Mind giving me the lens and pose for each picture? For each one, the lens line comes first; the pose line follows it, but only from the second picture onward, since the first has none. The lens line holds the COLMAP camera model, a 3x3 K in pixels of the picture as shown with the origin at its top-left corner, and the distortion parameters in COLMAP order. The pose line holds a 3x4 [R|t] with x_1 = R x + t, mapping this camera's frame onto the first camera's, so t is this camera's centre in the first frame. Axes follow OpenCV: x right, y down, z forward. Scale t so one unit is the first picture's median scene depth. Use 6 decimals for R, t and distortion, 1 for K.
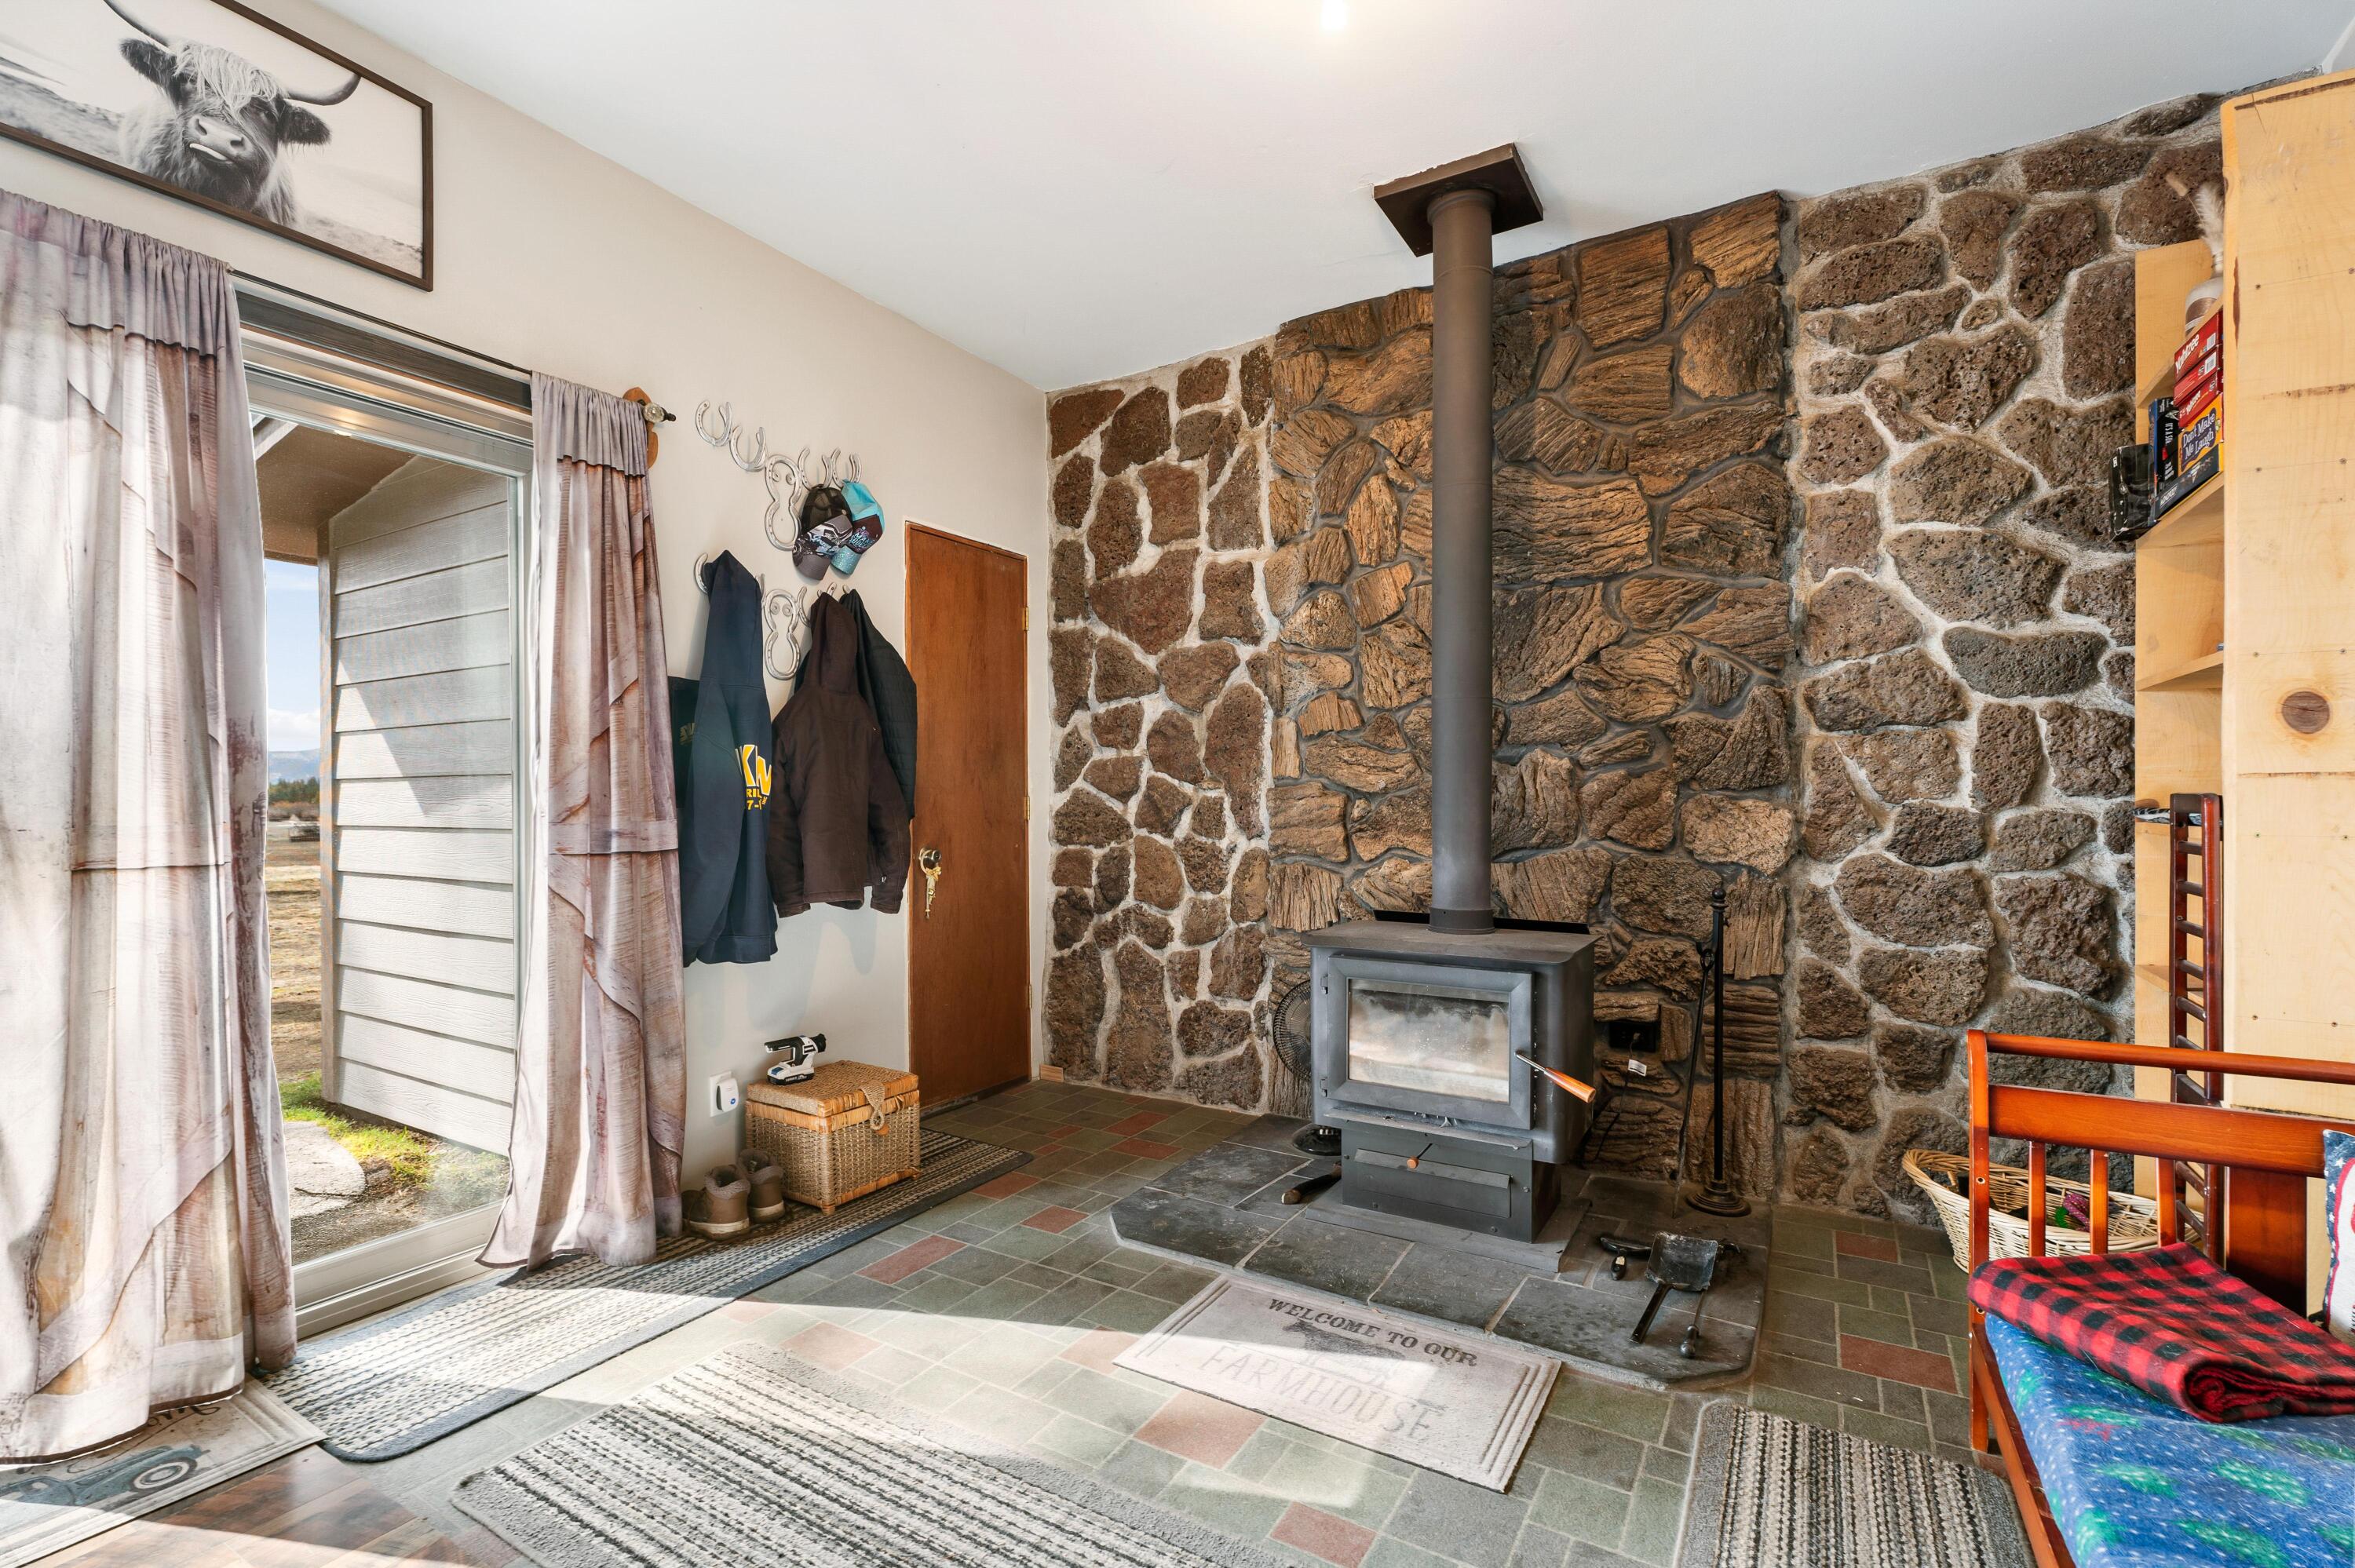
lens RADIAL K [[1065.2, 0, 1163.7], [0, 1065.2, 800.1], [0, 0, 1]] dist [0.002111, 0.001192]
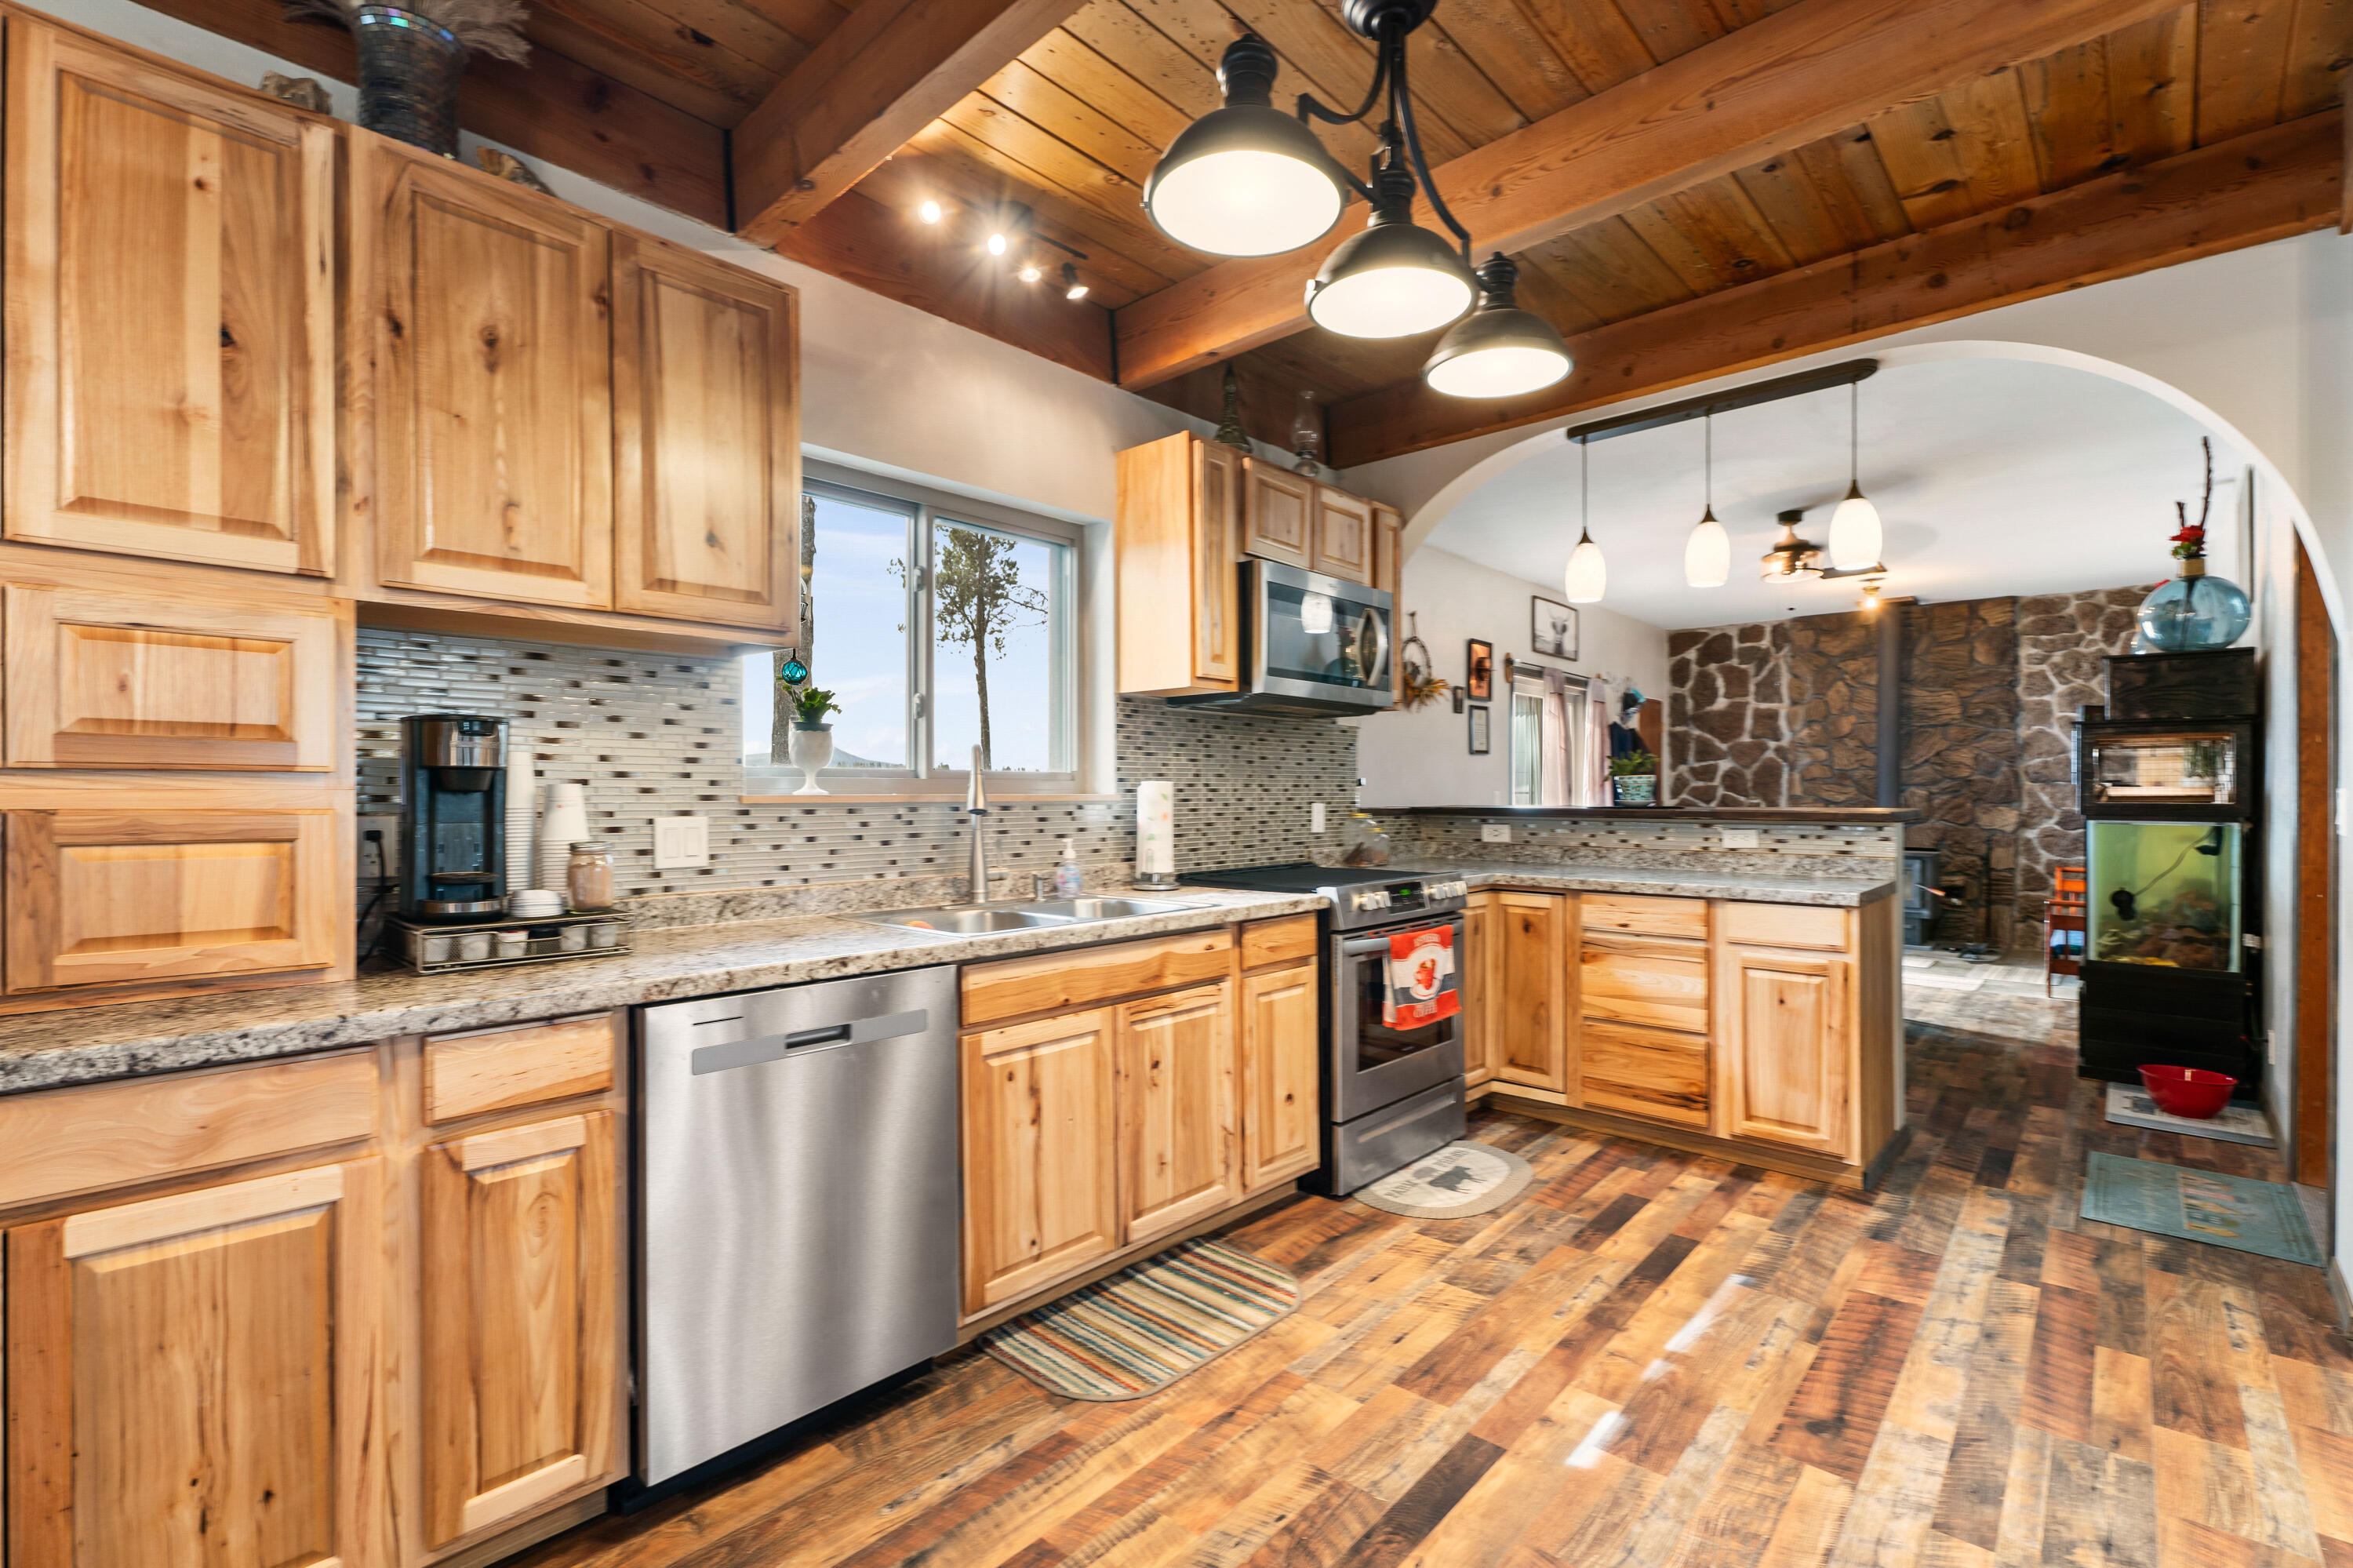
lens RADIAL K [[1043.1, 0, 1169.1], [0, 1043.1, 784.0], [0, 0, 1]] dist [0.008801, -0.000331]
pose [[0.979875, 0.003908, -0.199571, -0.987833], [-0.004990, 0.999975, -0.004917, -0.033495], [0.199547, 0.005814, 0.979871, -2.020469]]
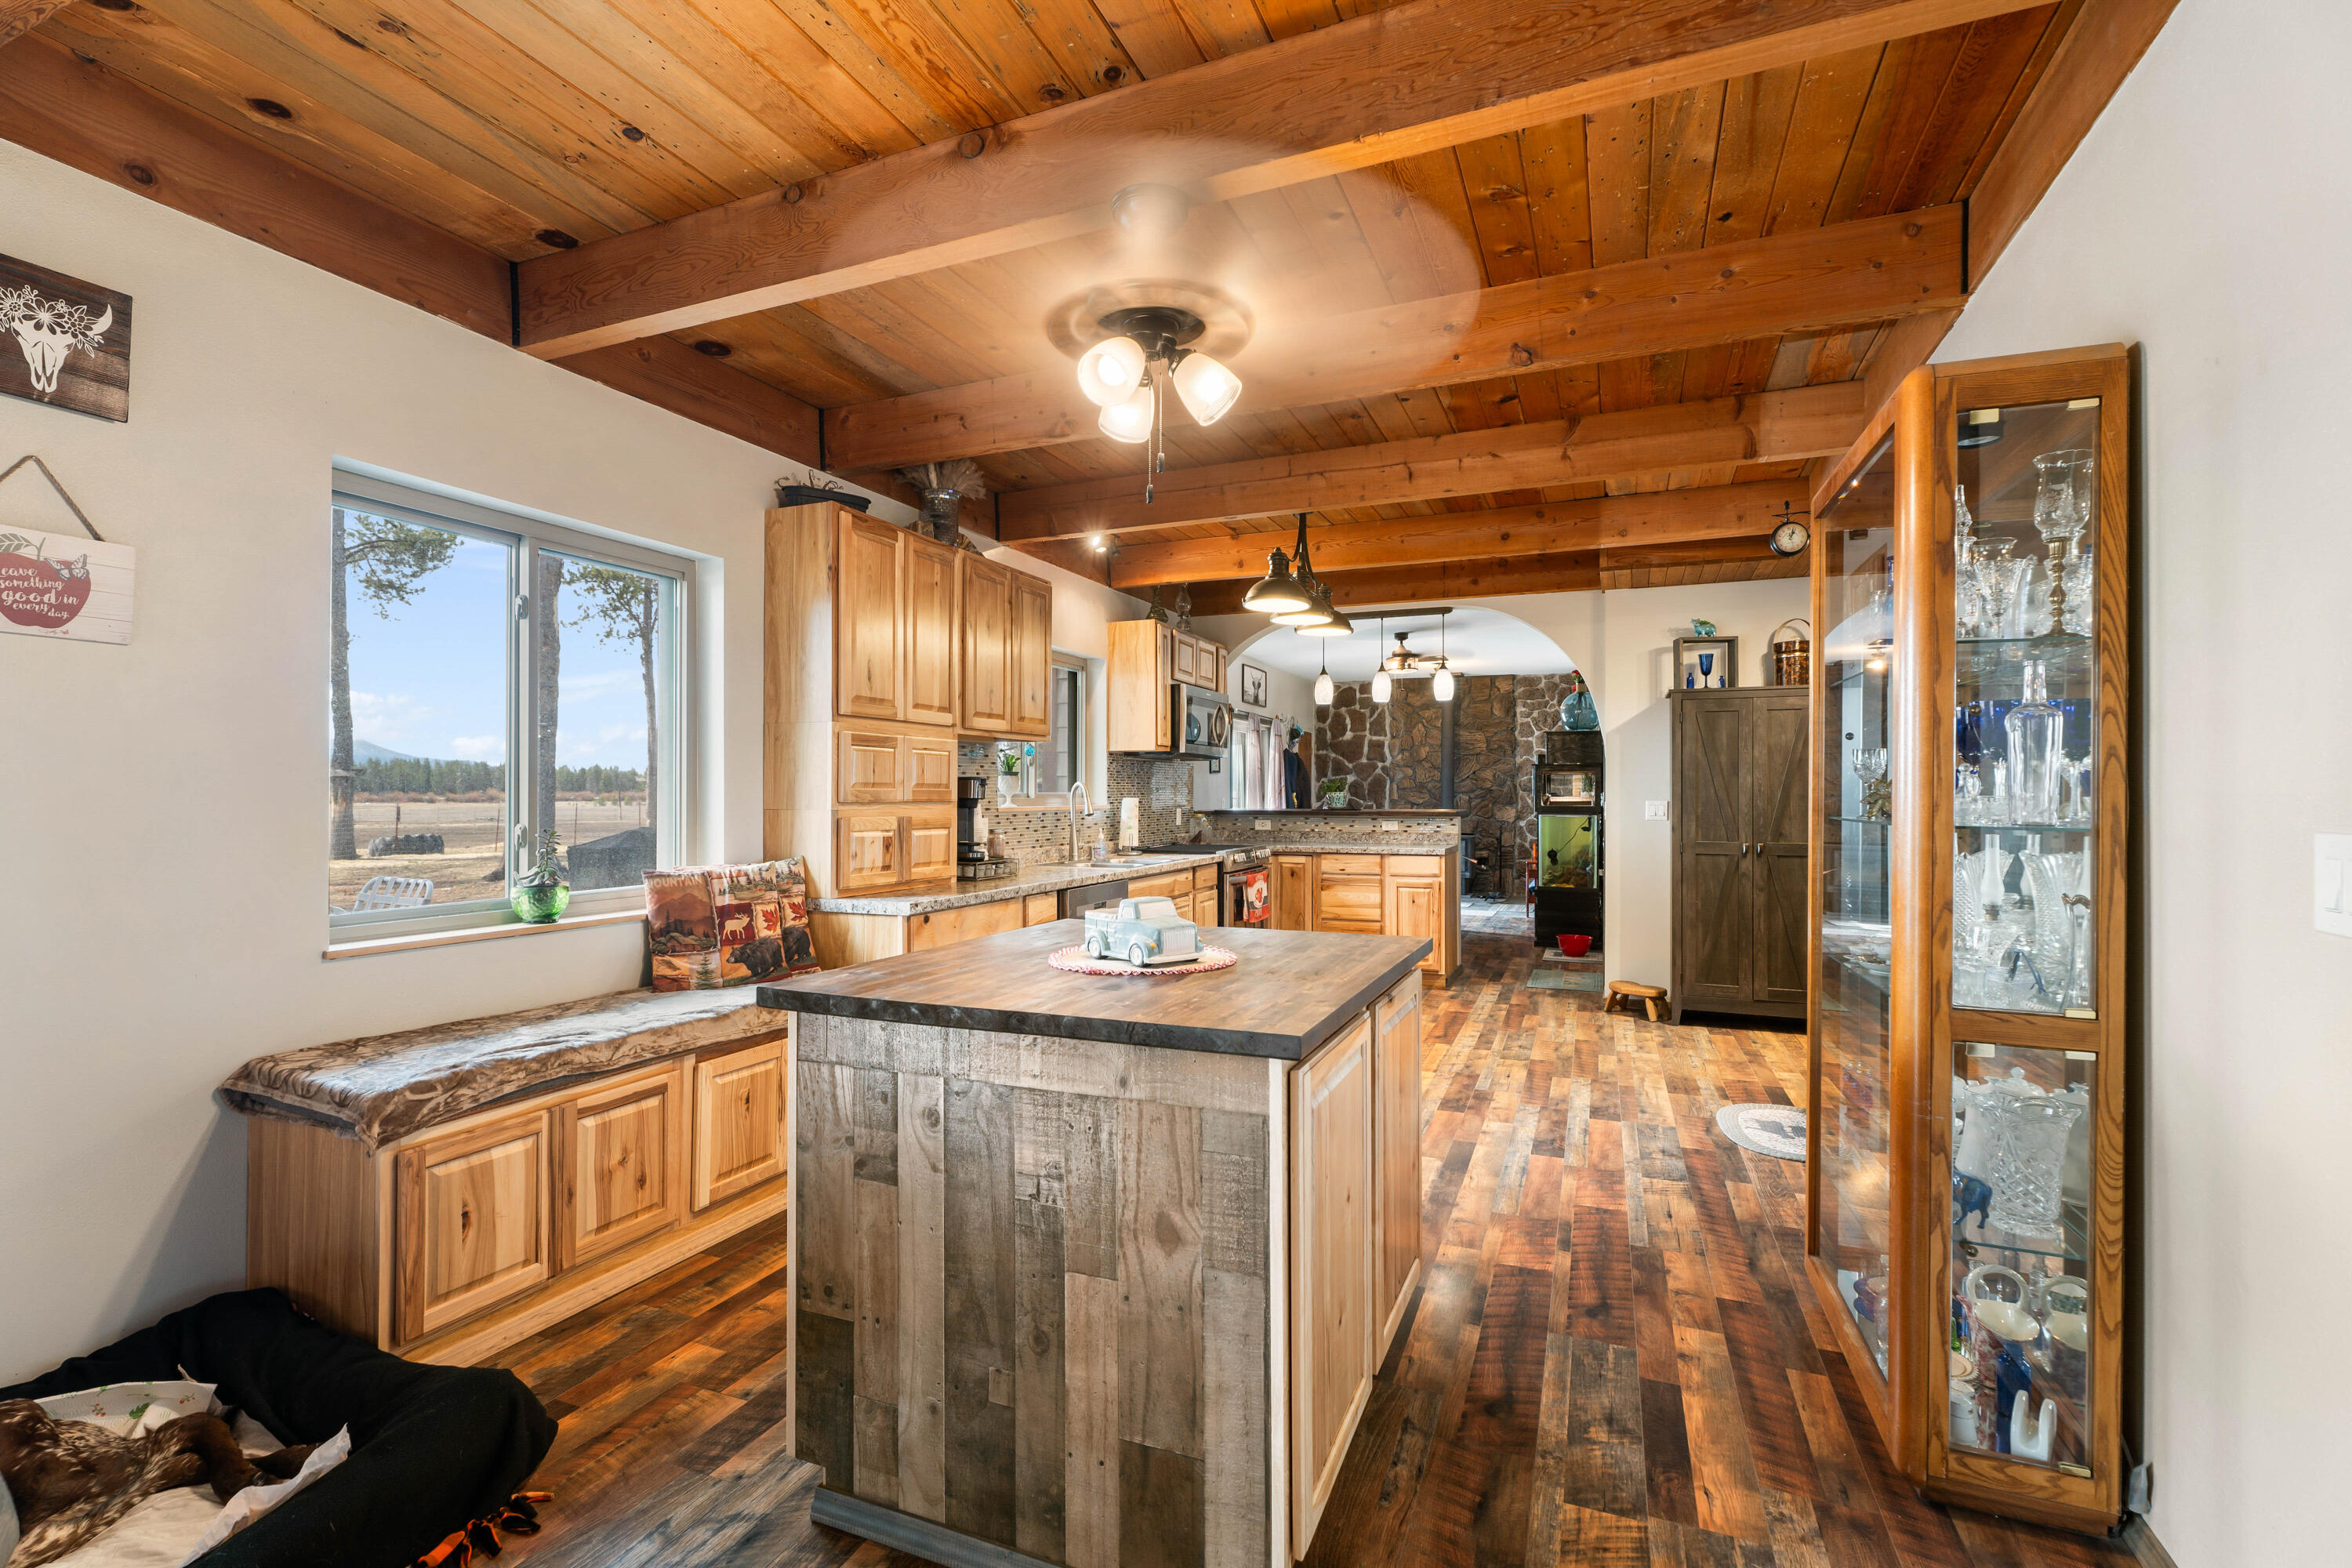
lens RADIAL K [[1049.2, 0, 1168.9], [0, 1049.2, 782.3], [0, 0, 1]] dist [-0.000594, -0.000159]
pose [[0.988745, 0.006047, 0.149489, -1.420002], [-0.004802, 0.999951, -0.008686, -0.053364], [-0.149534, 0.007871, 0.988725, -2.946406]]
